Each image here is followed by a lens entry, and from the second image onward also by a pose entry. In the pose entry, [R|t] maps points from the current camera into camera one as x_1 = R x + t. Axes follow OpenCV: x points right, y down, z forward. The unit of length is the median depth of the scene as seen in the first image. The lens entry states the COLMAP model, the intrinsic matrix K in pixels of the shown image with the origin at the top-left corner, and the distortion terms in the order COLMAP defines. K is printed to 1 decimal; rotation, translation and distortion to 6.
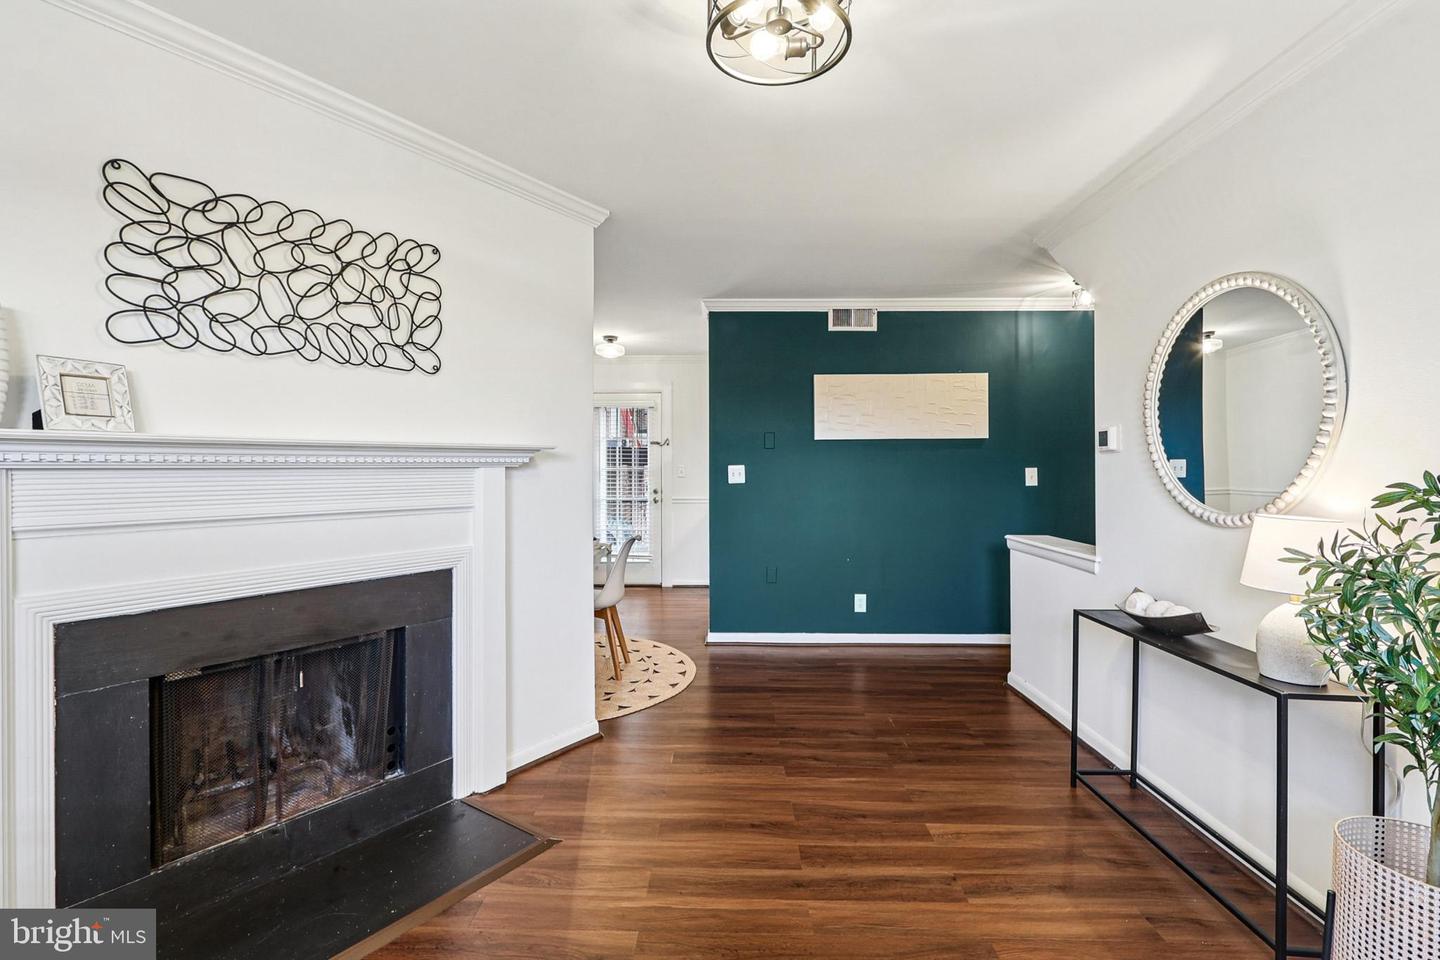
lens RADIAL K [[683.7, 0, 717.9], [0, 683.7, 469.9], [0, 0, 1]] dist [-0.000547, -0.000277]
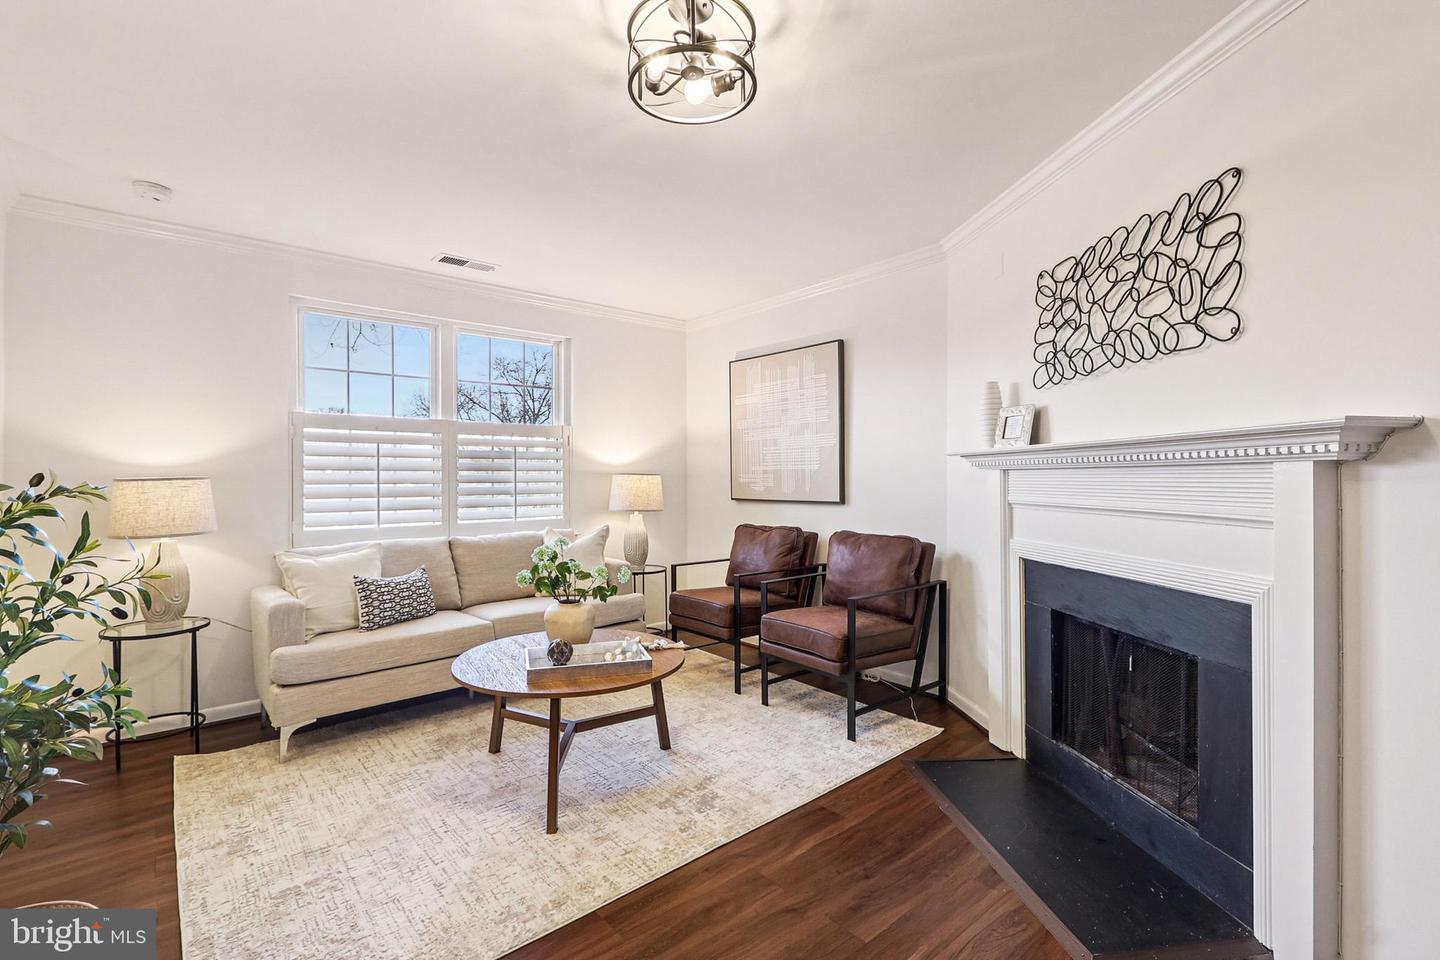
lens RADIAL K [[683.7, 0, 717.9], [0, 683.7, 469.9], [0, 0, 1]] dist [-0.000547, -0.000277]
pose [[-0.758624, 0.002035, -0.651526, 0.560709], [0.009105, 0.999931, -0.007479, 0.003905], [0.651465, -0.011606, -0.758590, 1.342821]]
